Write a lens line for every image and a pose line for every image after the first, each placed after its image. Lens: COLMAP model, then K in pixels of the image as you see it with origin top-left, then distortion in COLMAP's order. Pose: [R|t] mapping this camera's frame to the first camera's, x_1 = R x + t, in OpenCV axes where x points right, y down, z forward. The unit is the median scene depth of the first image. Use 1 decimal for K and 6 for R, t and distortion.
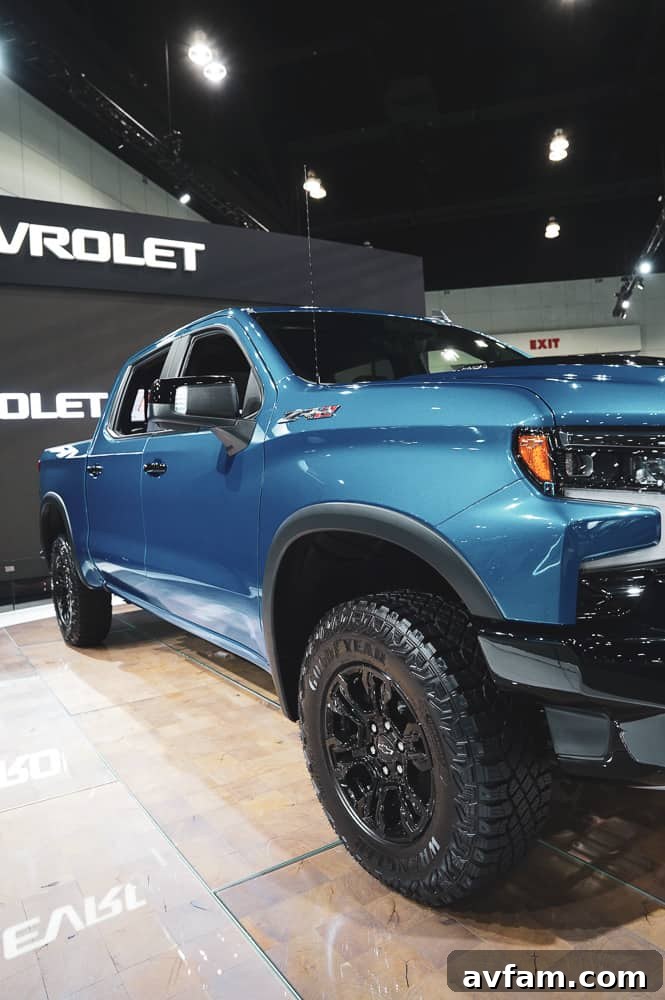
lens RADIAL K [[699.6, 0, 332.5], [0, 699.6, 500.0], [0, 0, 1]] dist [-0.176595, 0.144861]
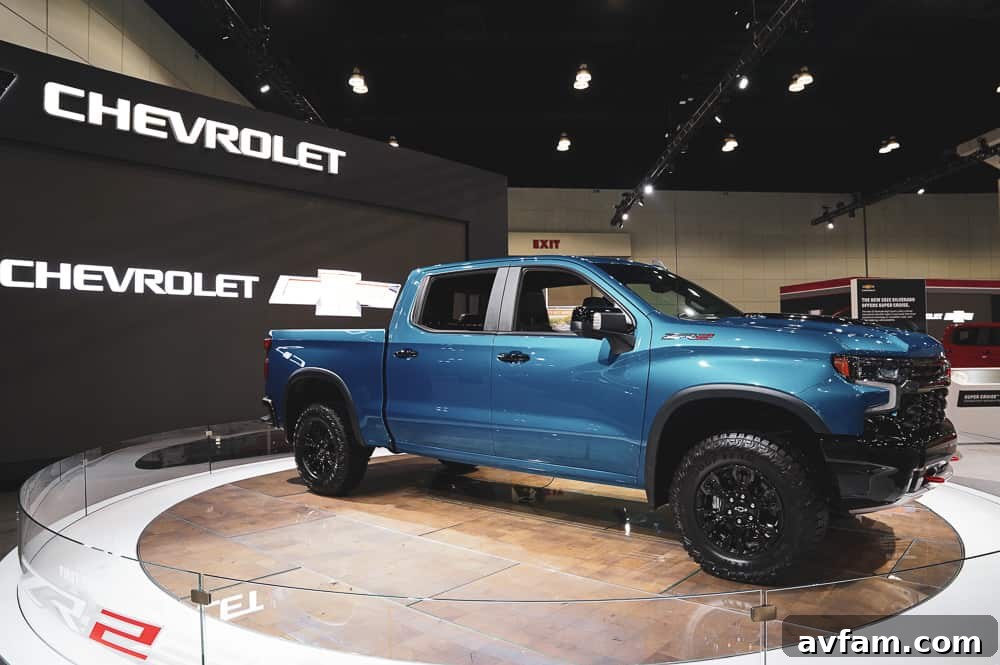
lens RADIAL K [[699.6, 0, 500.0], [0, 699.6, 332.5], [0, 0, 1]] dist [-0.176595, 0.144861]
pose [[0.960731, 0.052393, 0.272490, -0.256068], [-0.032010, 0.996383, -0.078720, 0.007444], [-0.275629, 0.066906, 0.958933, -0.160076]]
